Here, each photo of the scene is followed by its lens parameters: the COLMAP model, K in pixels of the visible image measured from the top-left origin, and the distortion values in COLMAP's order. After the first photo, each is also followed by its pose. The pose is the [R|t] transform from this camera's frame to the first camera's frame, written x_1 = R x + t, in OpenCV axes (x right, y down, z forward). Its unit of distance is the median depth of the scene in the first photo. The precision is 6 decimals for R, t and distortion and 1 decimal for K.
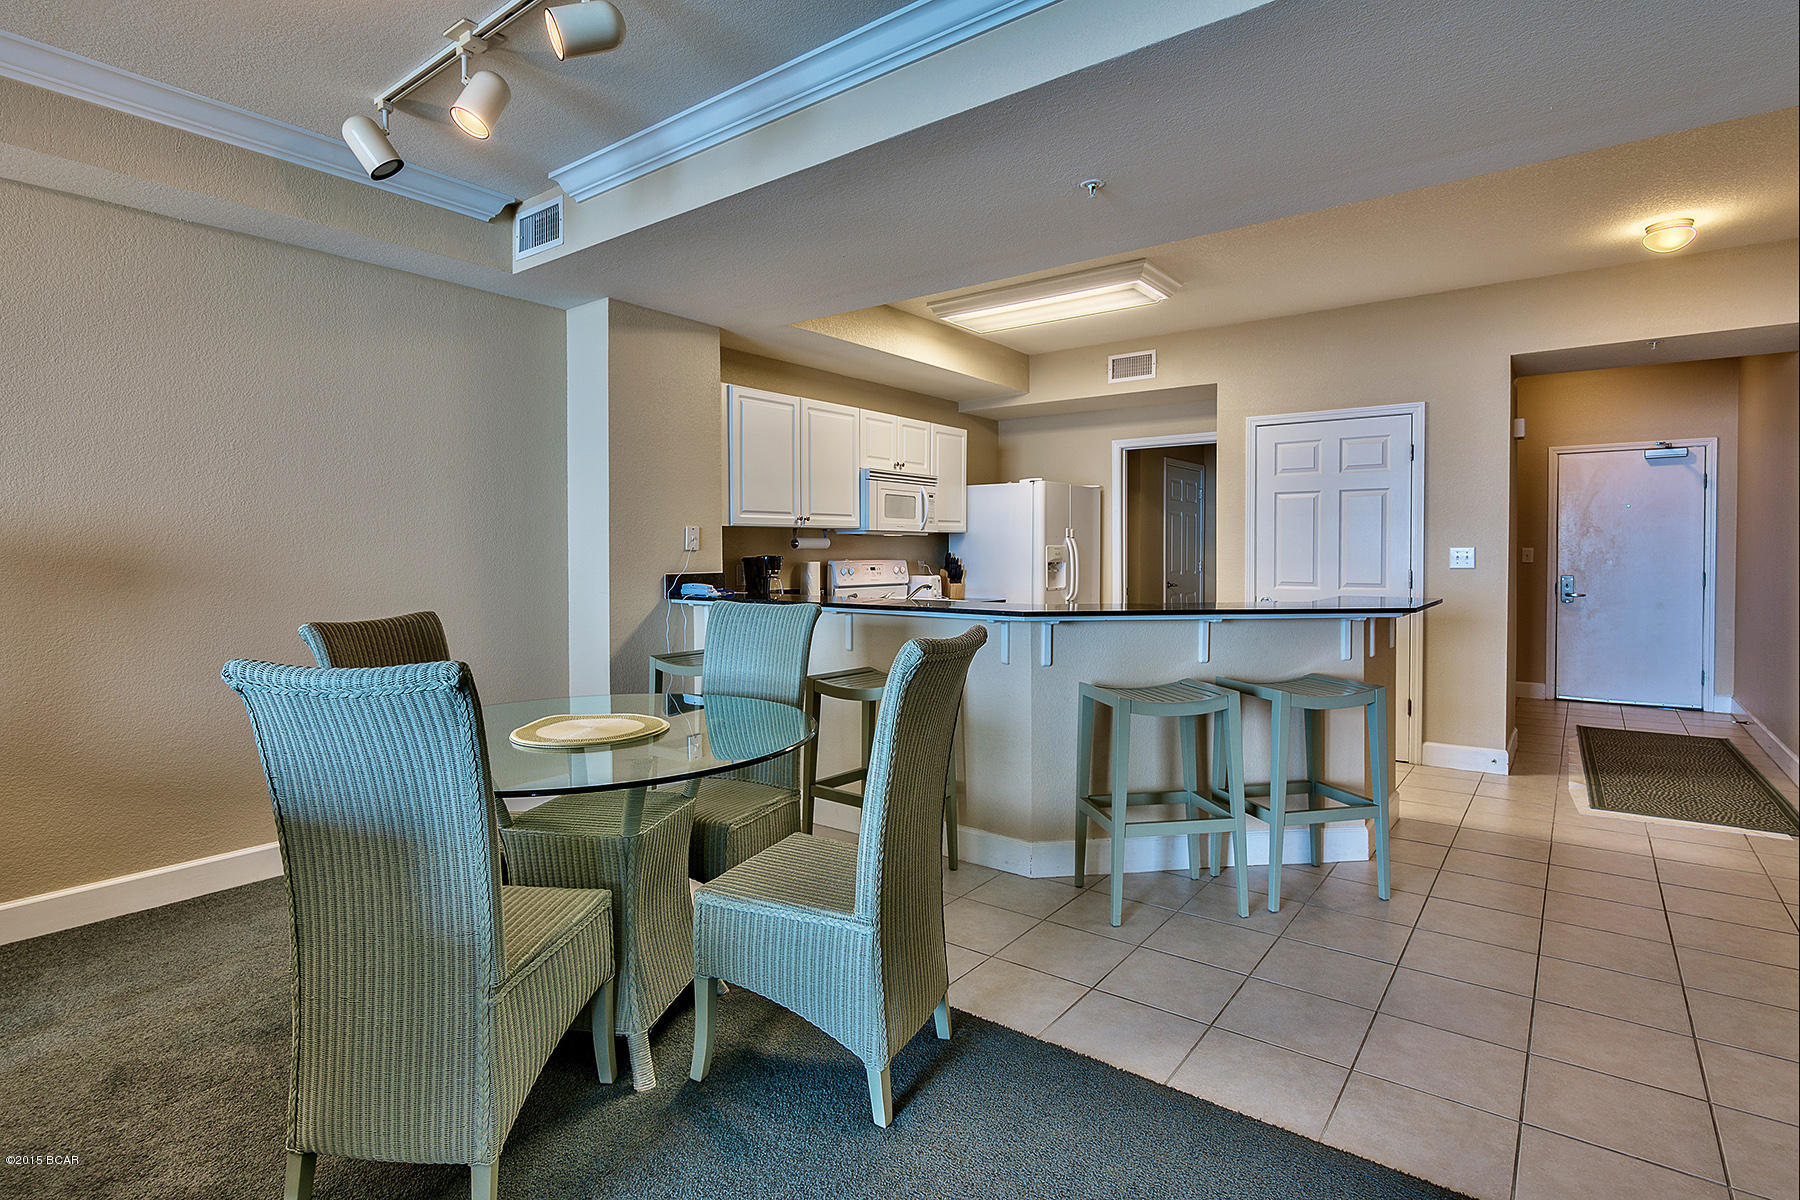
lens RADIAL K [[895.2, 0, 899.9], [0, 895.2, 557.9], [0, 0, 1]] dist [-0.000686, -0.000139]
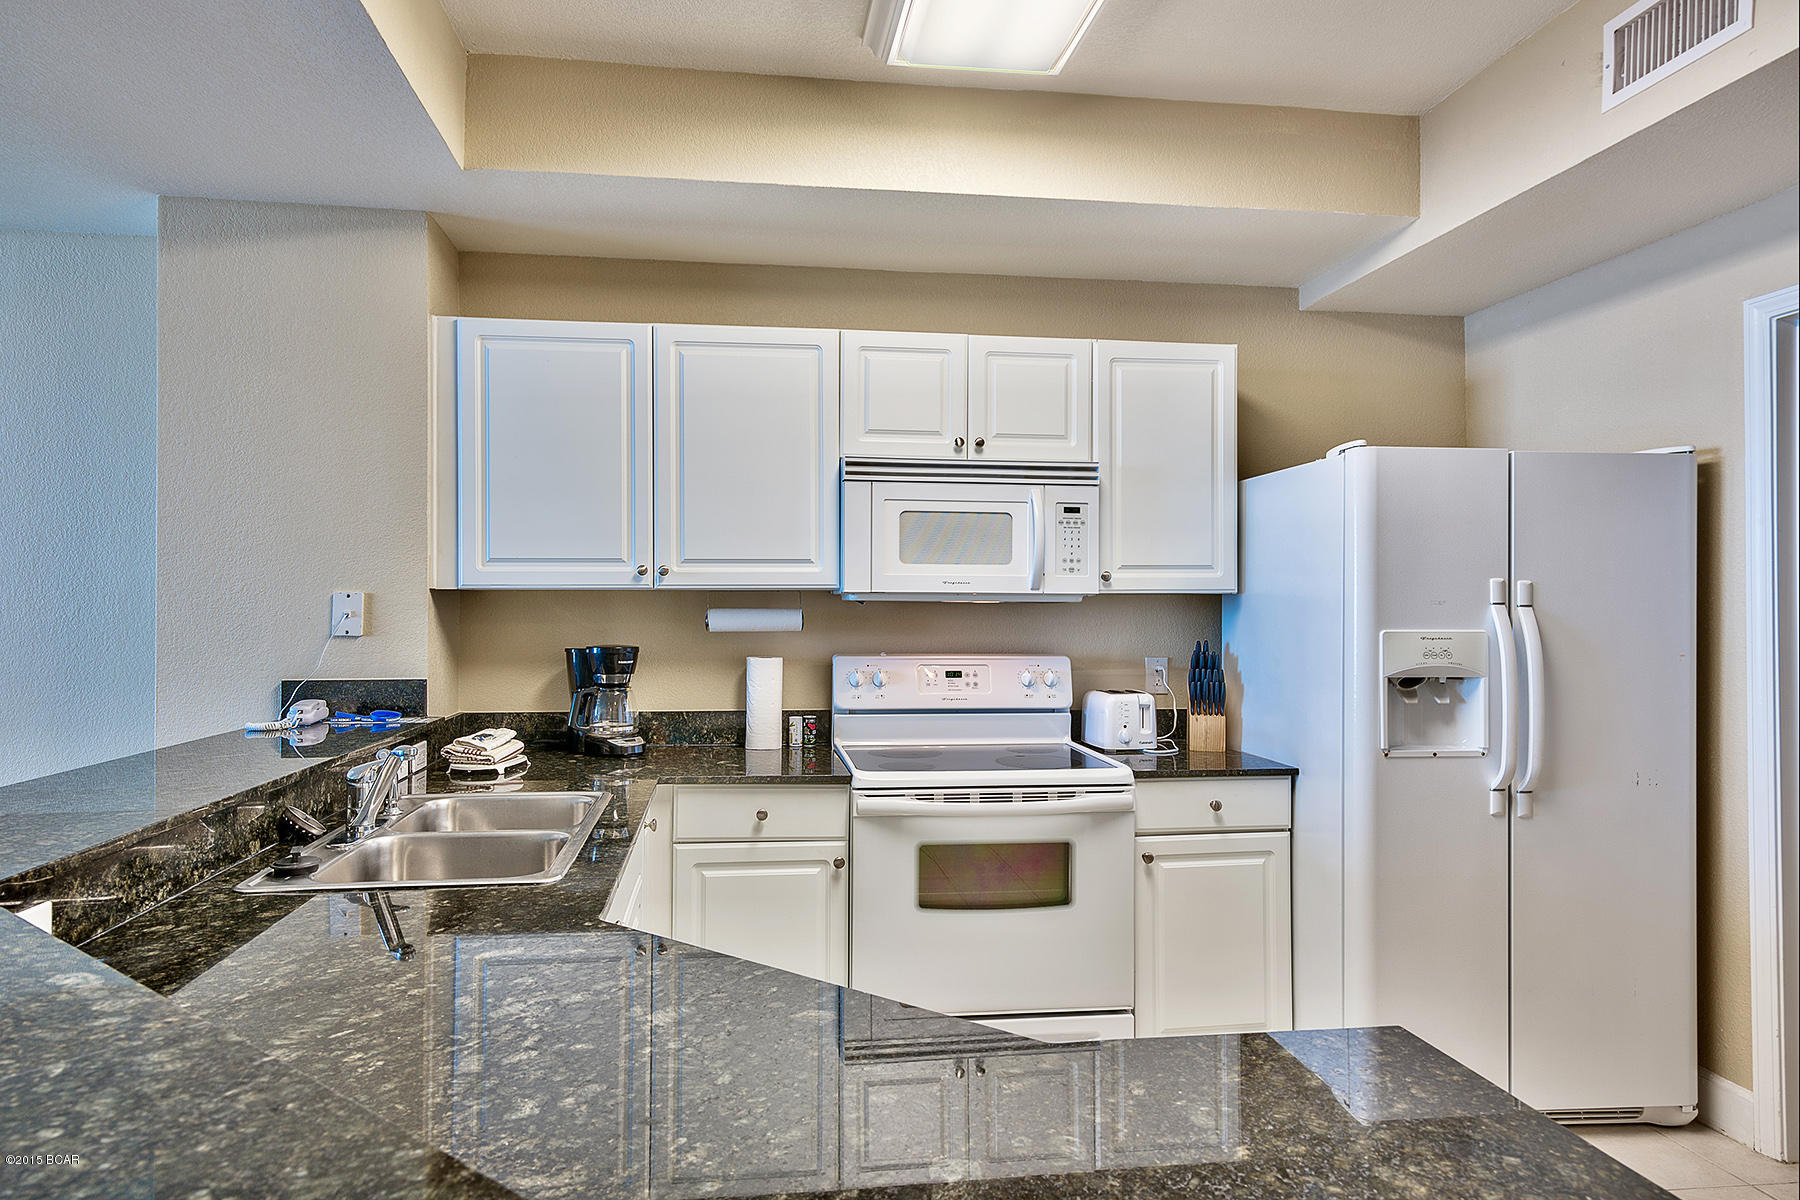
lens RADIAL K [[1070.1, 0, 861.4], [0, 1070.1, 604.8], [0, 0, 1]] dist [0.005135, 0.002475]
pose [[0.702648, 0.001043, -0.711537, 0.352830], [-0.010051, 0.999914, -0.008460, -0.019741], [0.711466, 0.013096, 0.702598, 0.616298]]
